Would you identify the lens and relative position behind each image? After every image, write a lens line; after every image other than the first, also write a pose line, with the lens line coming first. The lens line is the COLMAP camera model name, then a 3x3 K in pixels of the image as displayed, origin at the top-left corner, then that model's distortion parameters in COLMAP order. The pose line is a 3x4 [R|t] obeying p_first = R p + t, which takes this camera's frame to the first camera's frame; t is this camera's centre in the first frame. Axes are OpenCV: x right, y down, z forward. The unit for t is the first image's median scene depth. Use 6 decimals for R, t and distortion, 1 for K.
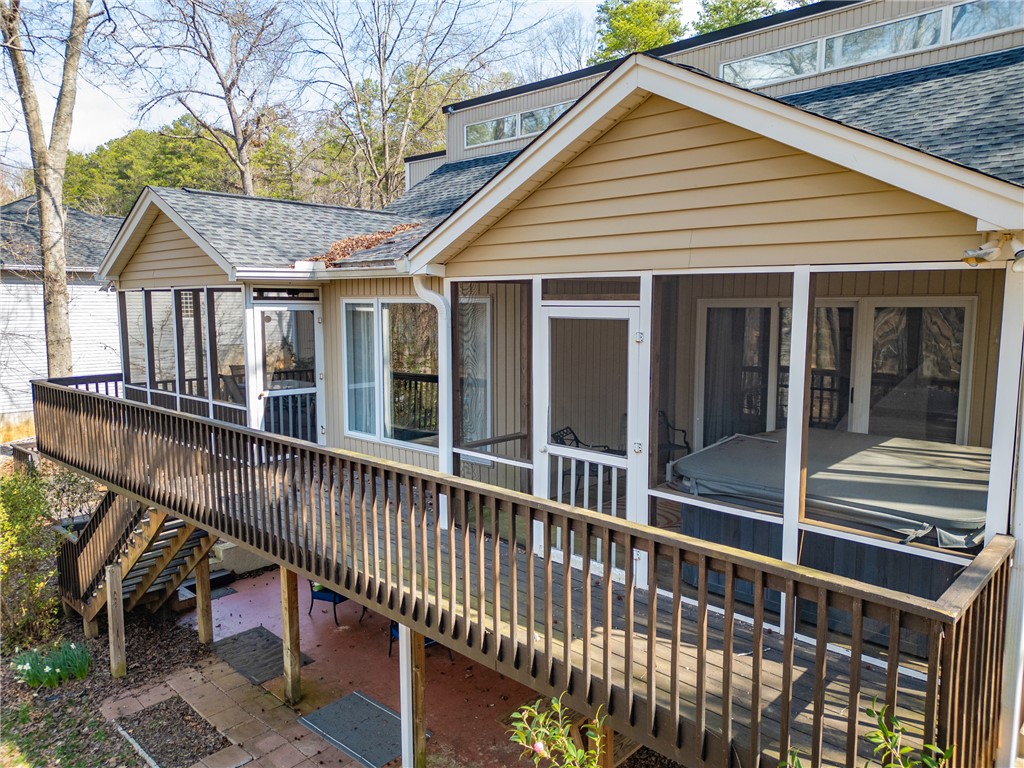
lens RADIAL K [[730.8, 0, 512.0], [0, 730.8, 384.0], [0, 0, 1]] dist [0.078620, -0.100472]
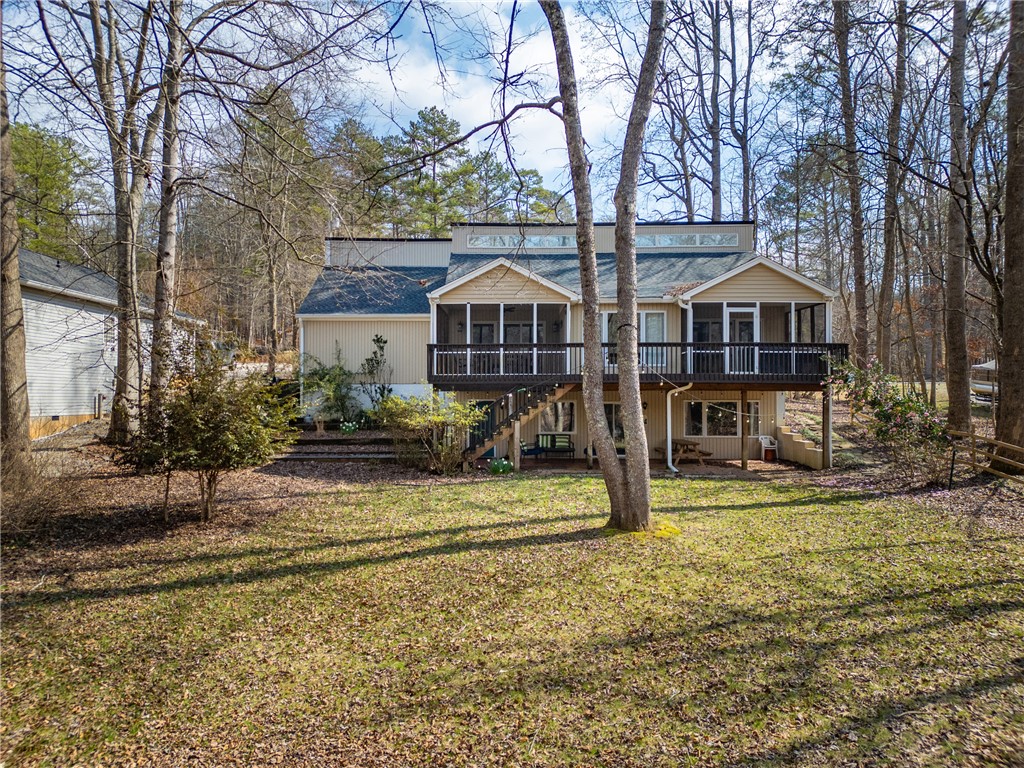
lens RADIAL K [[722.6, 0, 512.0], [0, 722.6, 384.0], [0, 0, 1]] dist [0.106472, -0.171301]
pose [[0.737319, 0.010245, 0.675467, -3.044529], [0.074841, 0.992491, -0.096747, 0.515980], [-0.671386, 0.121886, 0.731016, -0.912122]]
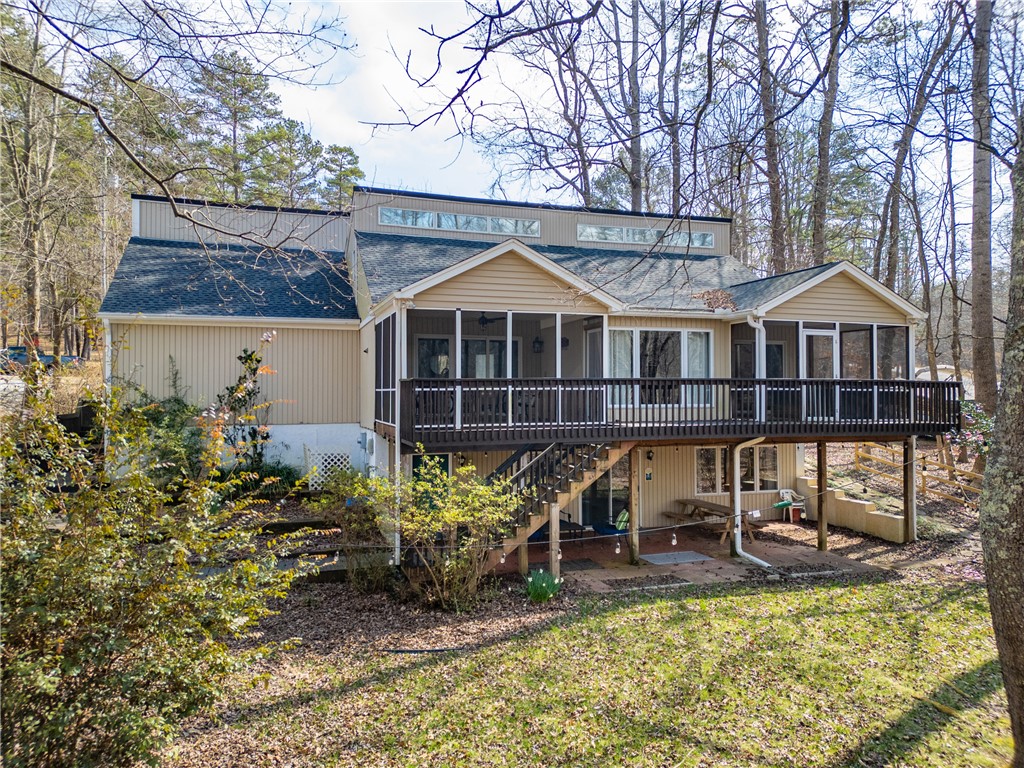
lens RADIAL K [[722.6, 0, 512.0], [0, 722.6, 384.0], [0, 0, 1]] dist [0.106472, -0.171301]
pose [[0.483521, 0.012723, 0.875240, -2.656056], [0.097669, 0.992866, -0.068390, 0.161776], [-0.869867, 0.118551, 0.478829, 0.574789]]
